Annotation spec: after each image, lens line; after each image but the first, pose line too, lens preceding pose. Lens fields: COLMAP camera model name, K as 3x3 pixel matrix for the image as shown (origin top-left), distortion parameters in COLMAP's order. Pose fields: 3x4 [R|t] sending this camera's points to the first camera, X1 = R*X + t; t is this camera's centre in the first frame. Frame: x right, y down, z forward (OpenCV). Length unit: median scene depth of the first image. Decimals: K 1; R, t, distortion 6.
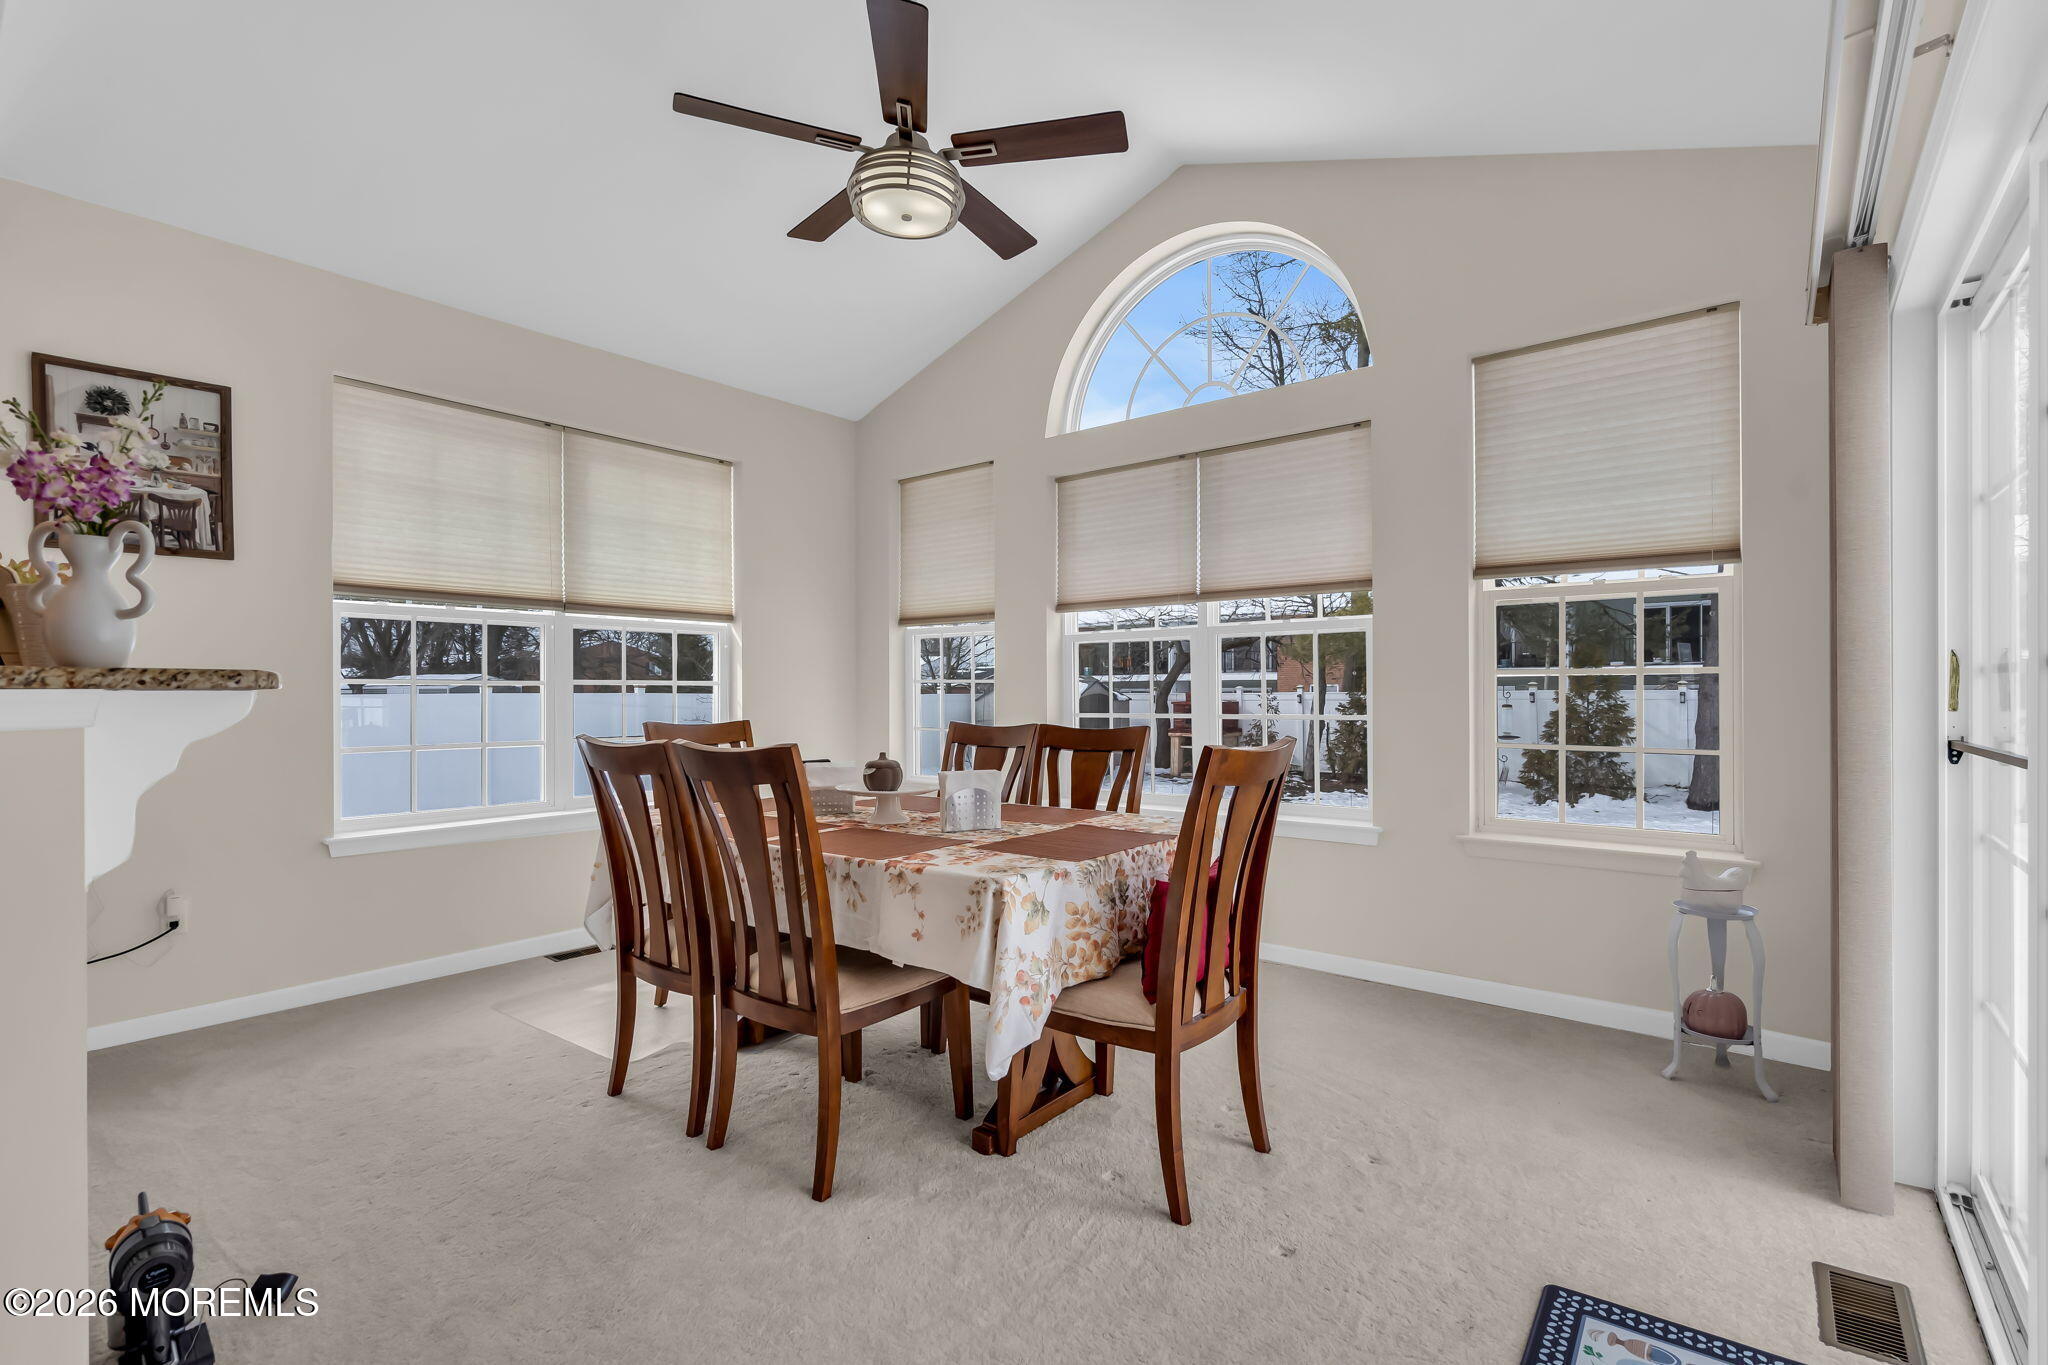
lens RADIAL K [[924.4, 0, 1027.1], [0, 924.4, 692.5], [0, 0, 1]] dist [-0.004359, 0.001148]
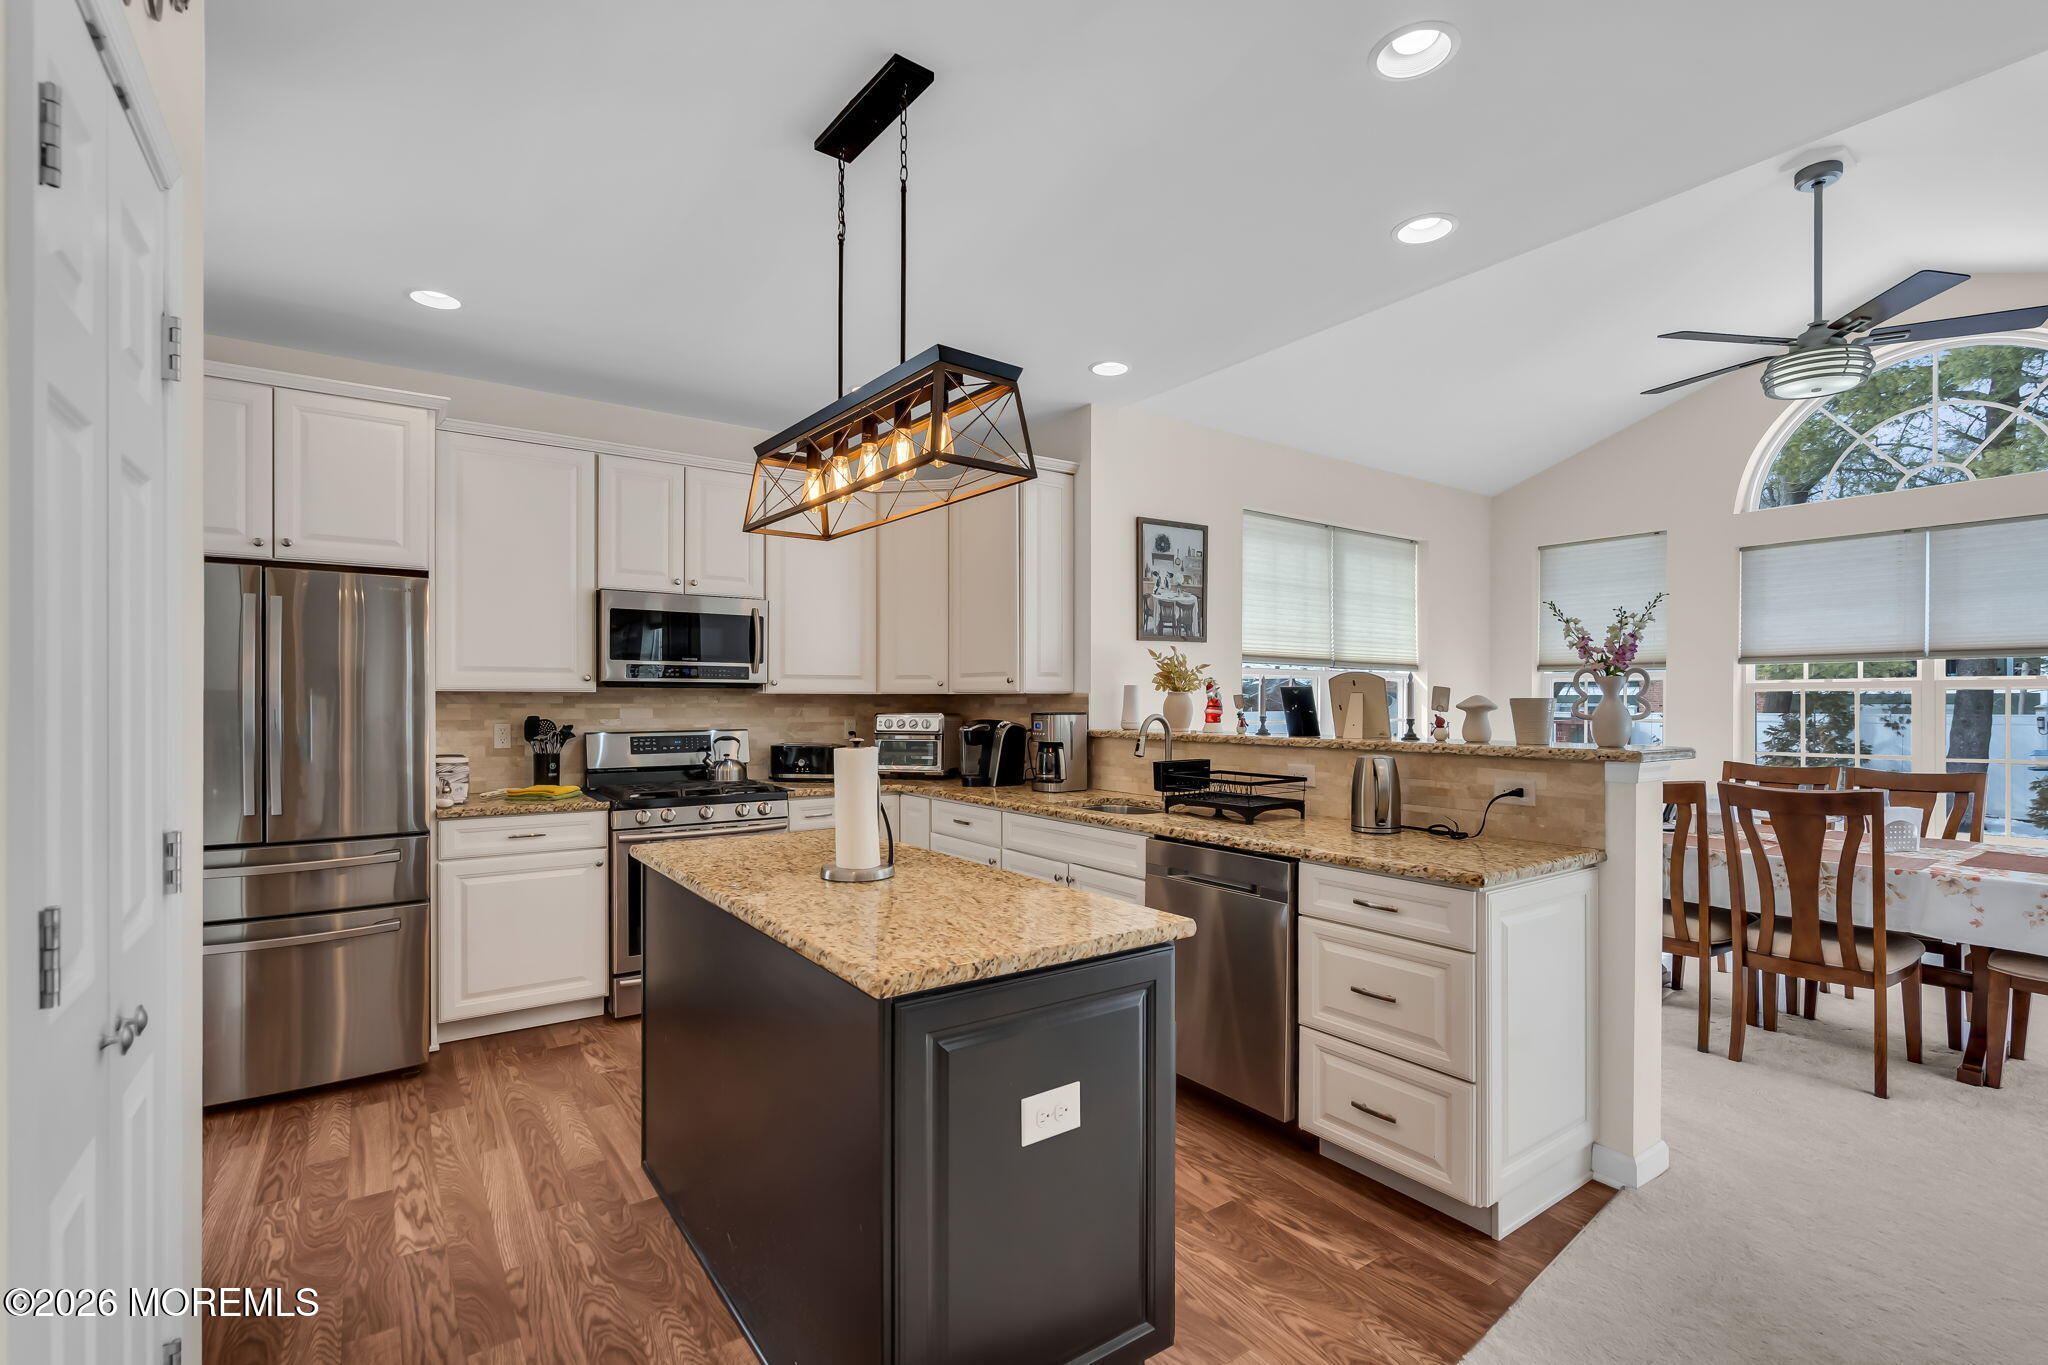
lens RADIAL K [[930.6, 0, 1028.1], [0, 930.6, 705.7], [0, 0, 1]] dist [-0.002725, 0.000224]
pose [[0.963347, 0.008644, -0.268119, -0.751471], [-0.007385, 0.999956, 0.005704, -0.050049], [0.268156, -0.003515, 0.963369, -0.521093]]
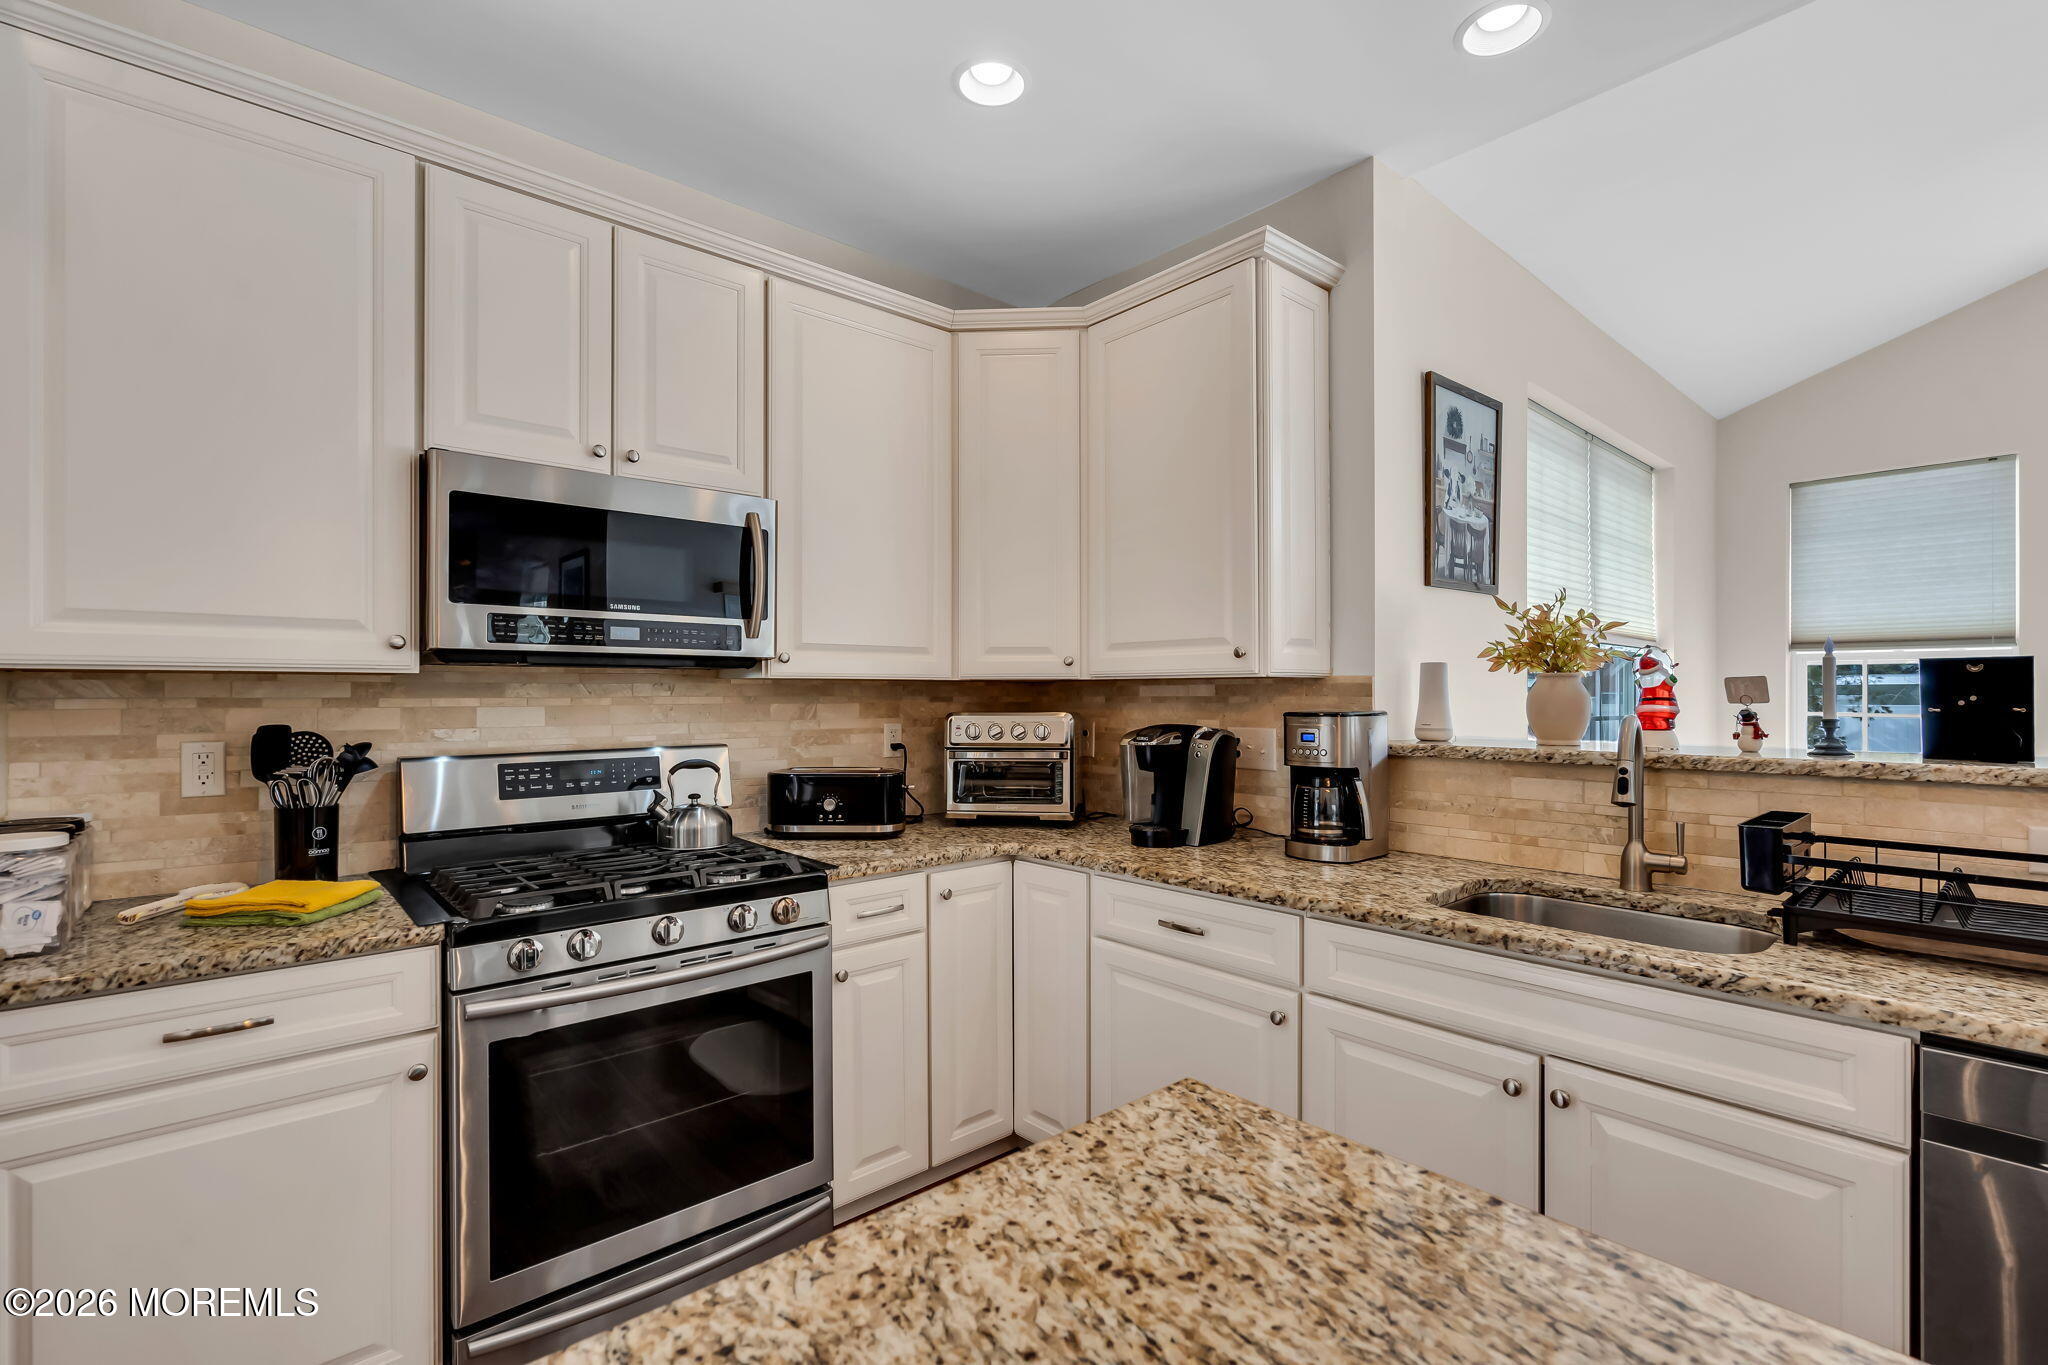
lens RADIAL K [[924.4, 0, 1027.1], [0, 924.4, 692.5], [0, 0, 1]] dist [-0.004359, 0.001148]
pose [[0.986547, 0.004513, -0.163417, -1.190698], [-0.004907, 0.999986, -0.002008, -0.045379], [0.163406, 0.002783, 0.986555, 0.038151]]
